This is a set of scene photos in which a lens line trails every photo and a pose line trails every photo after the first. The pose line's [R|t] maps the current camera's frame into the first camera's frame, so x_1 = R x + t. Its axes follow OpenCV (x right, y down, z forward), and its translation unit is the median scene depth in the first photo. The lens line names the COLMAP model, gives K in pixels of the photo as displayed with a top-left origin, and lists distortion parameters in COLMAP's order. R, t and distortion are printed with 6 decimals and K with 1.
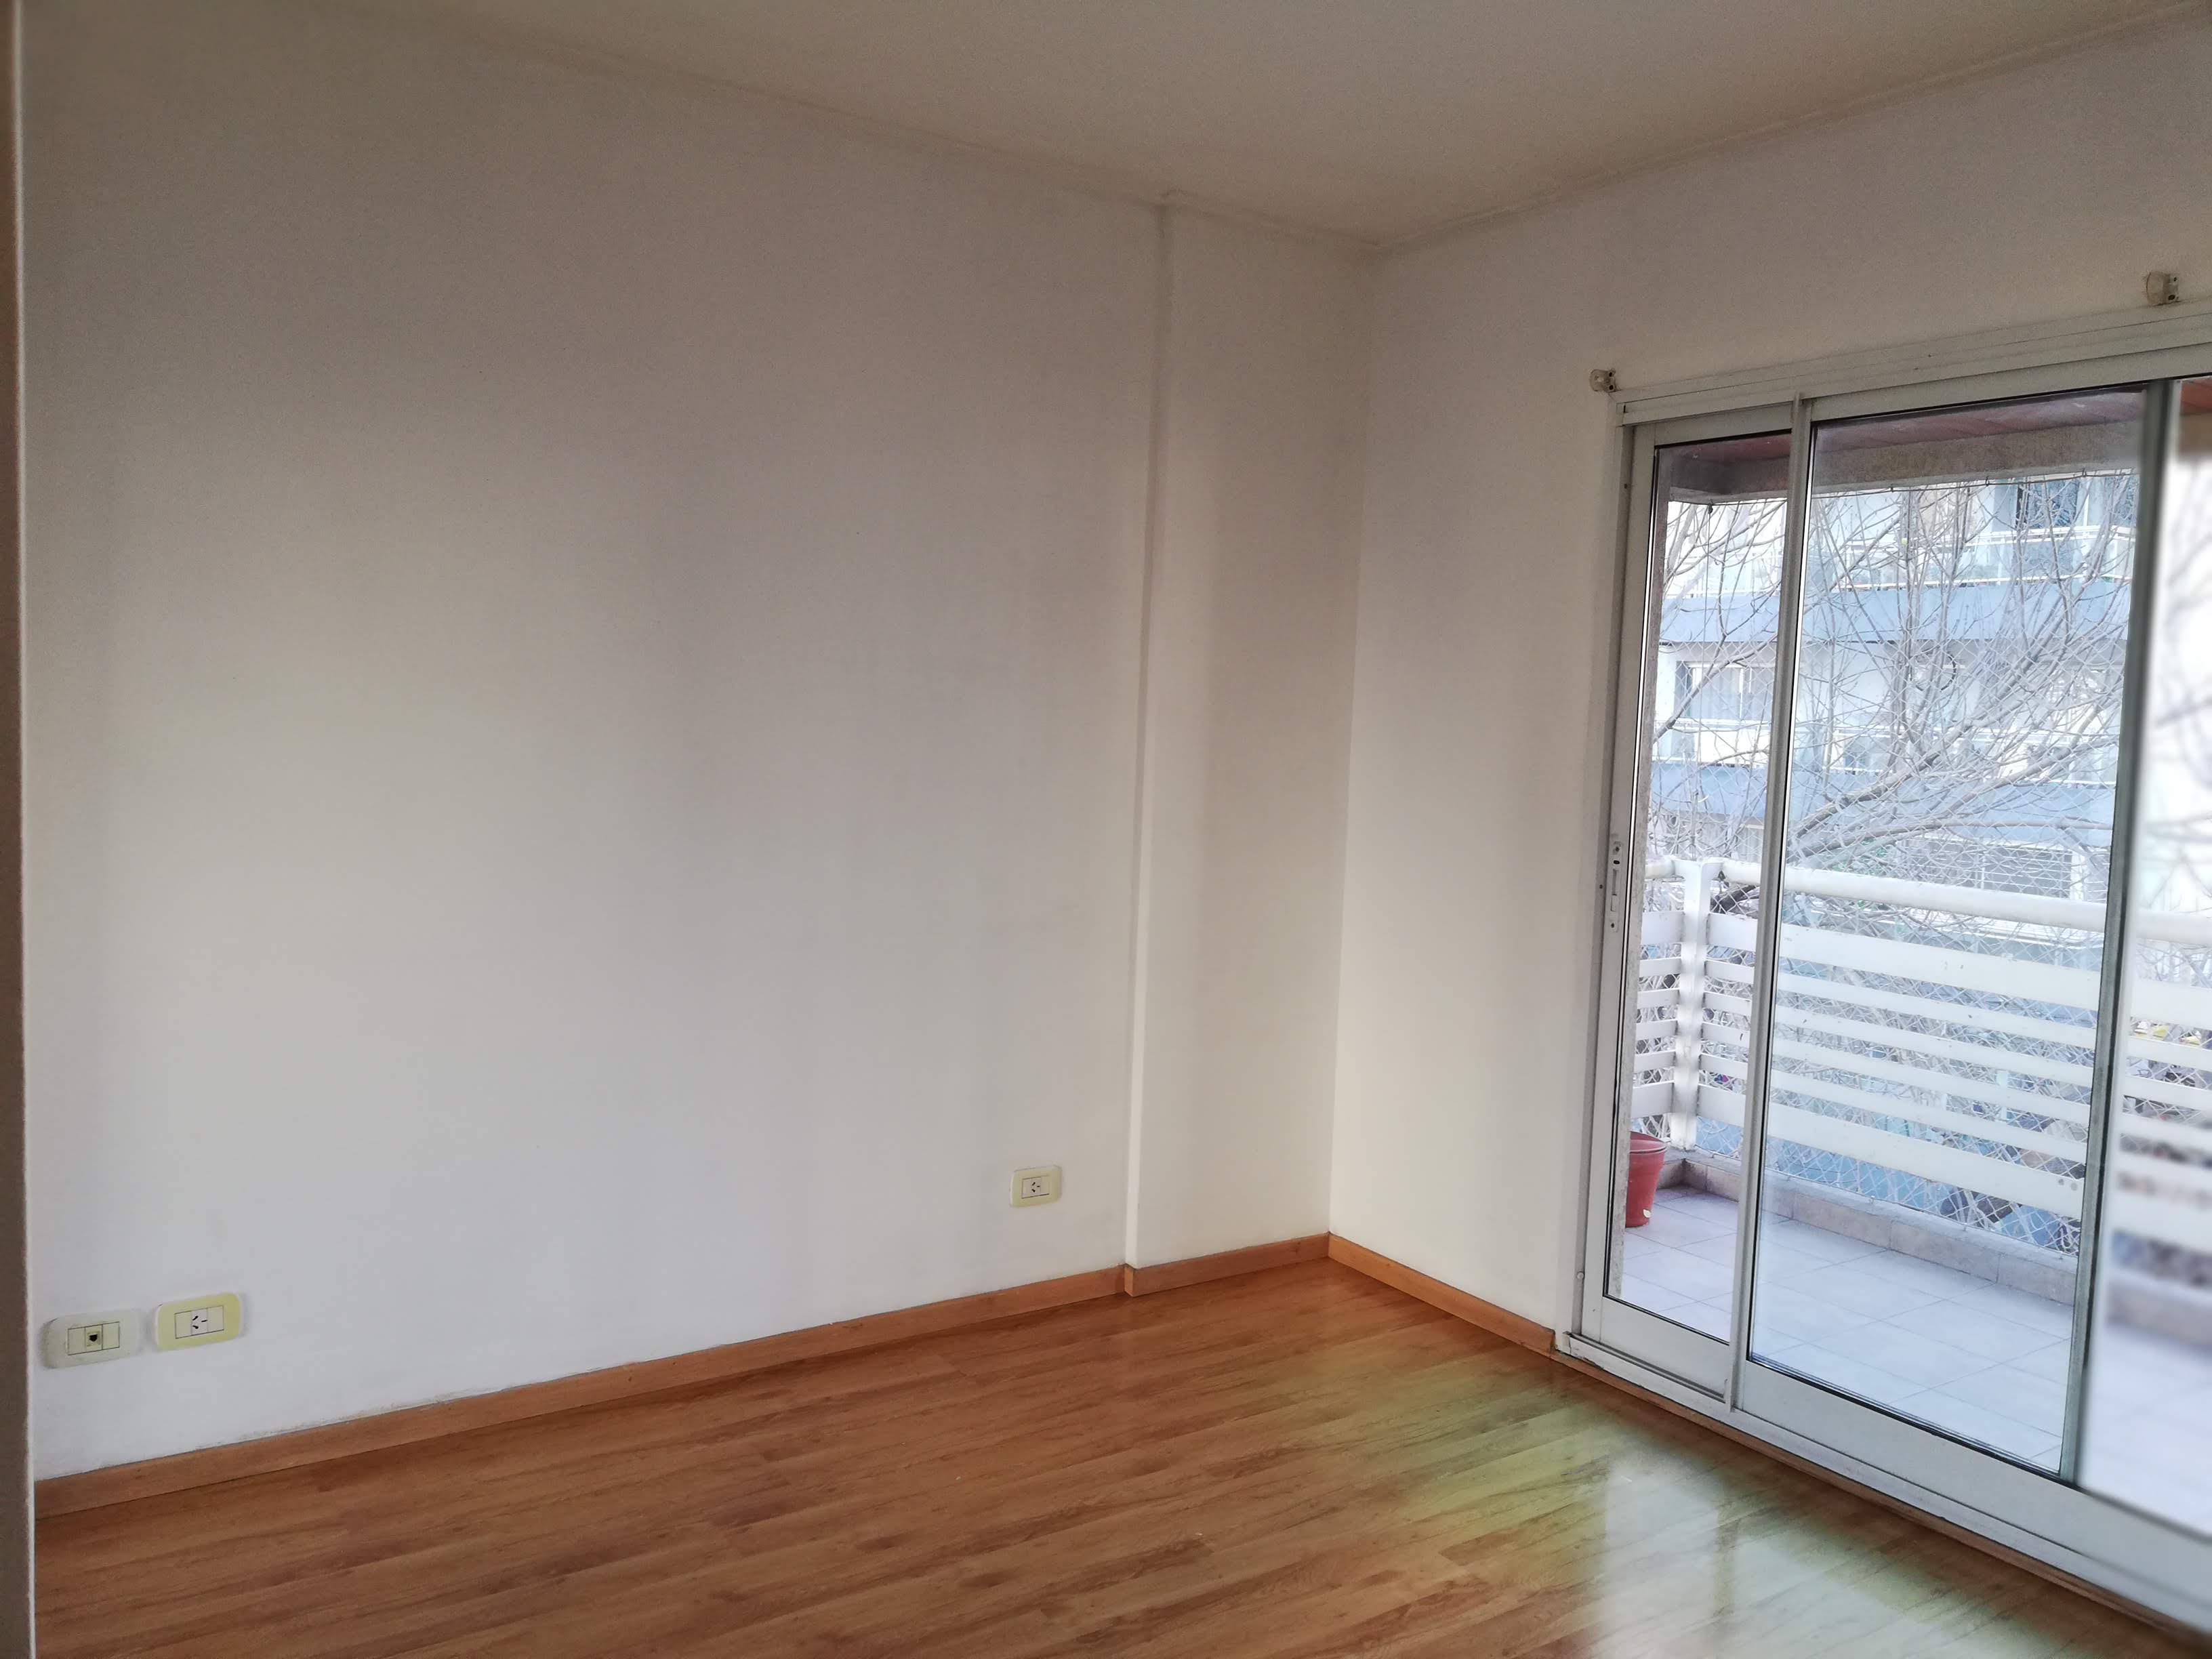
lens RADIAL K [[1668.3, 0, 1106.0], [0, 1668.3, 829.5], [0, 0, 1]] dist [0.065744, -0.079559]
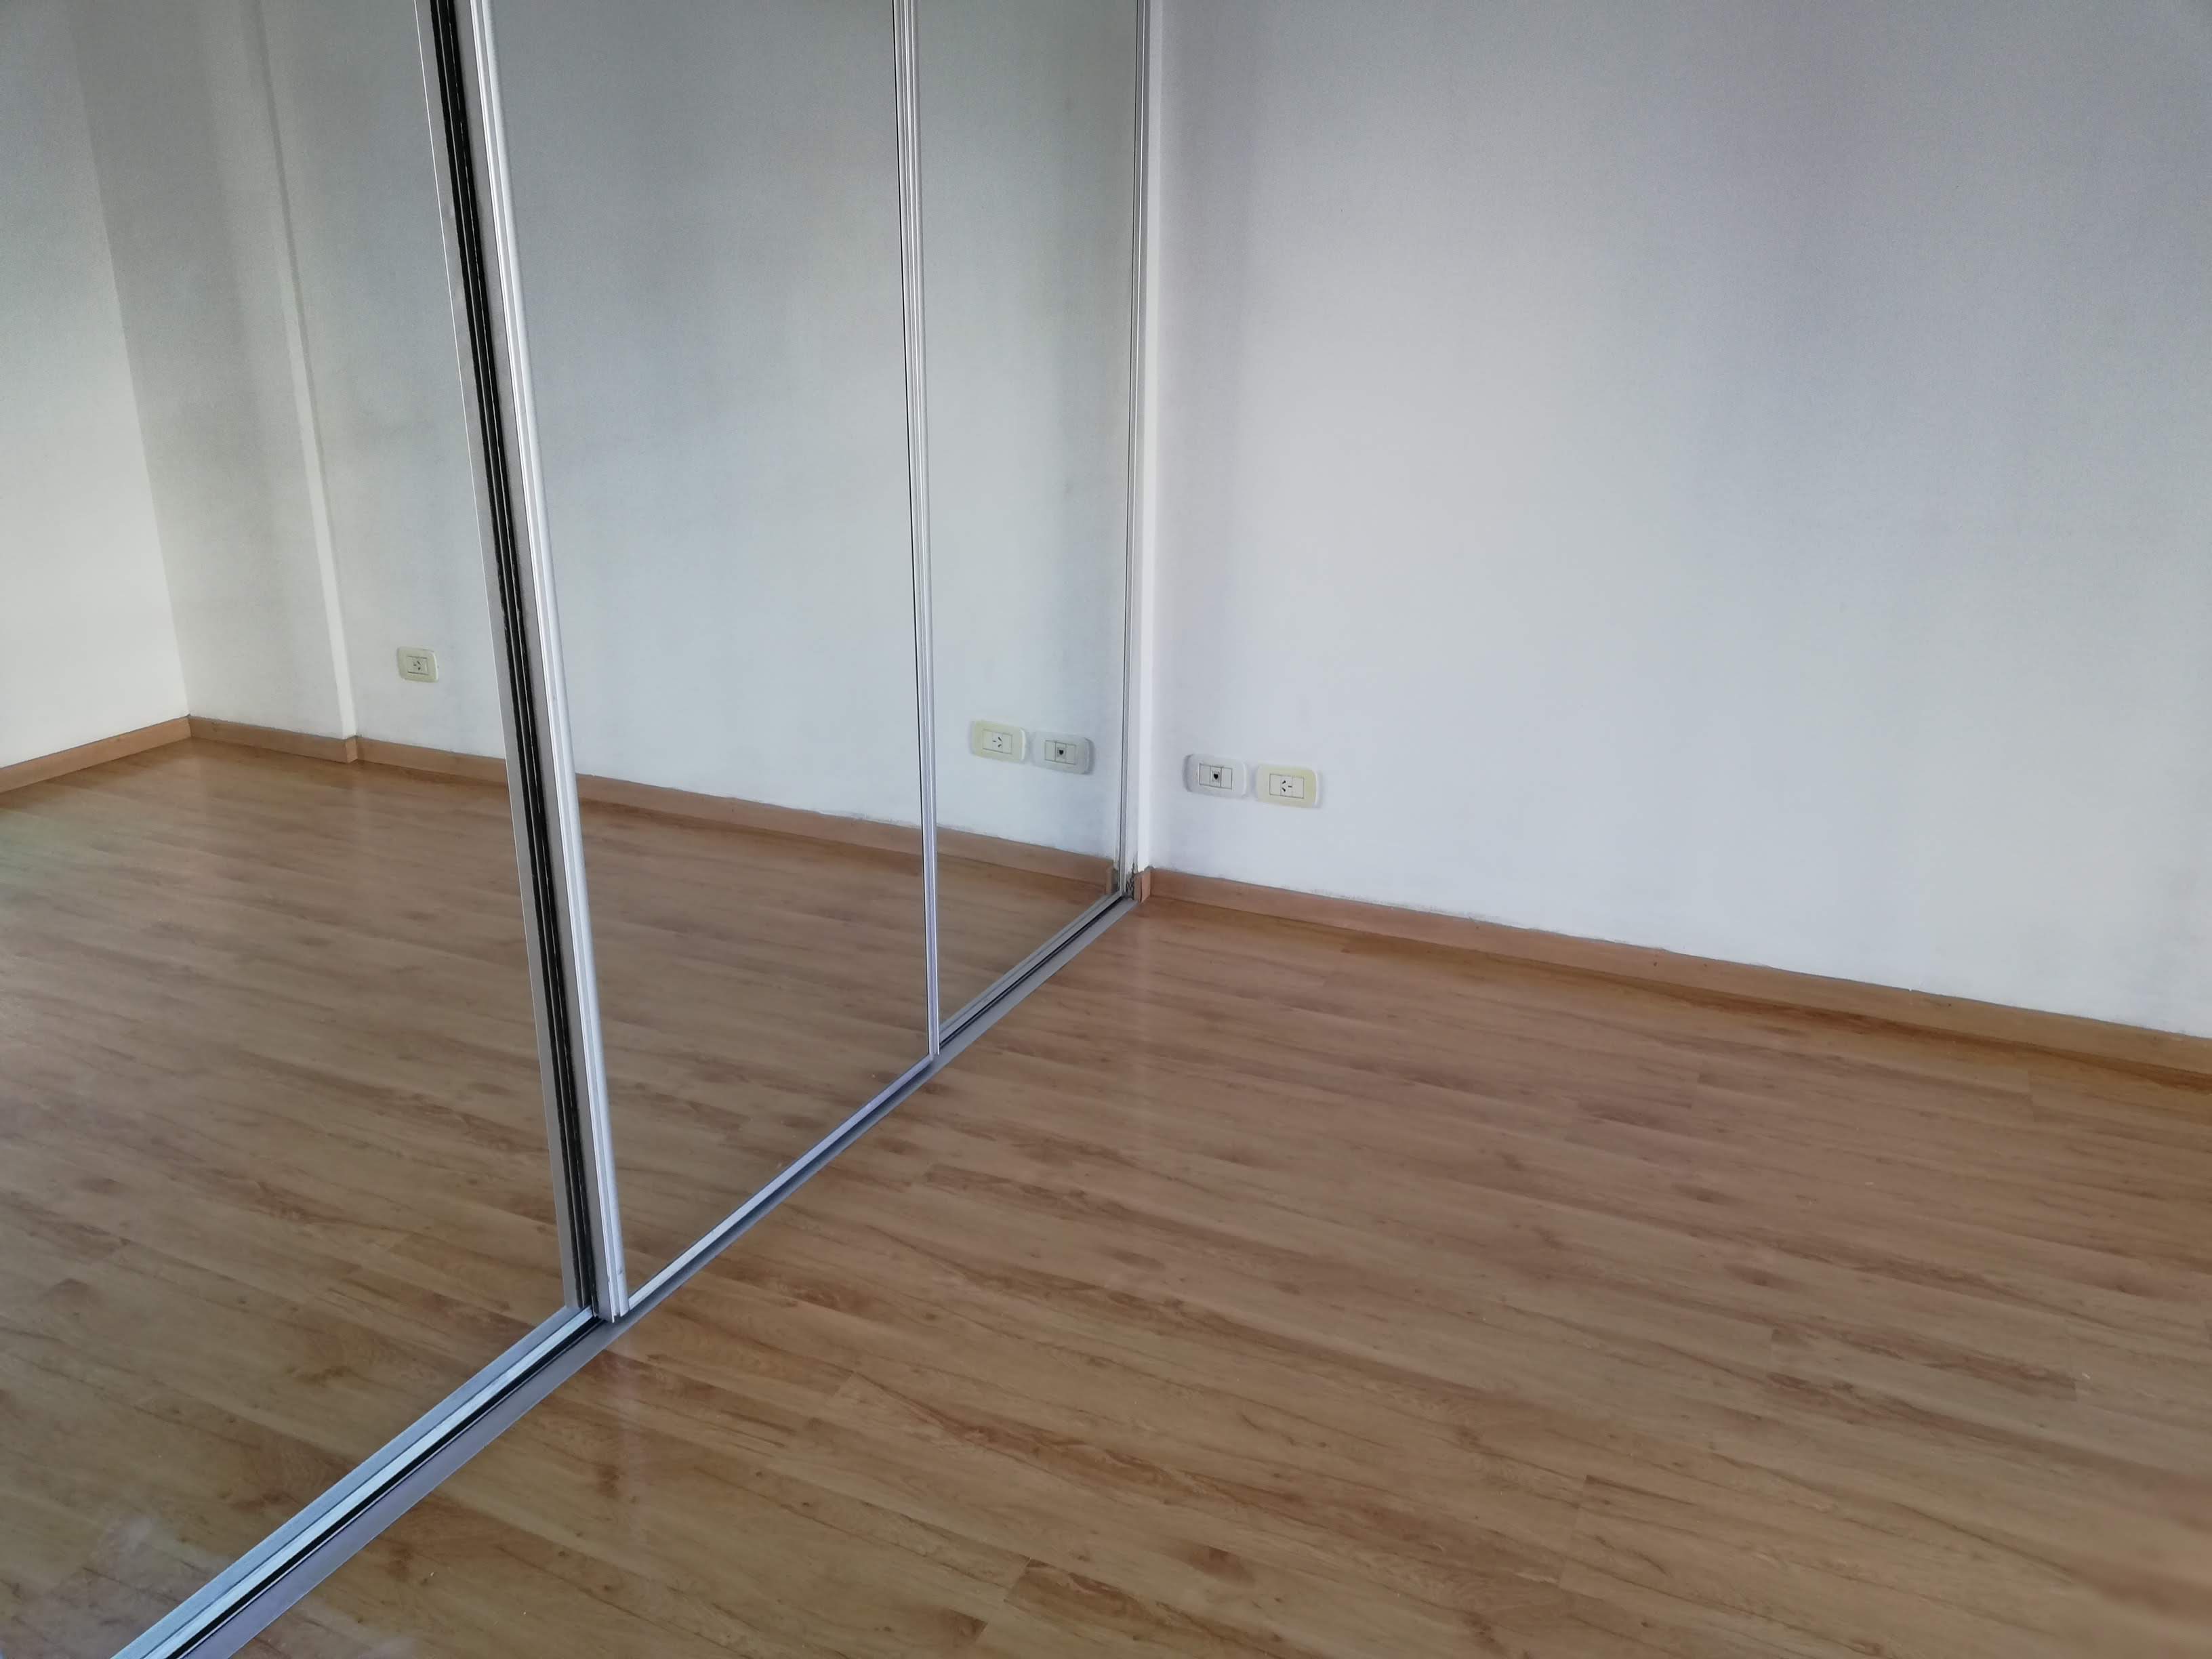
lens RADIAL K [[1668.3, 0, 1106.0], [0, 1668.3, 829.5], [0, 0, 1]] dist [0.065744, -0.079559]
pose [[0.513909, 0.246107, -0.821784, 0.379642], [-0.048463, 0.964763, 0.258620, 0.020048], [0.856475, -0.093081, 0.507727, 0.283611]]
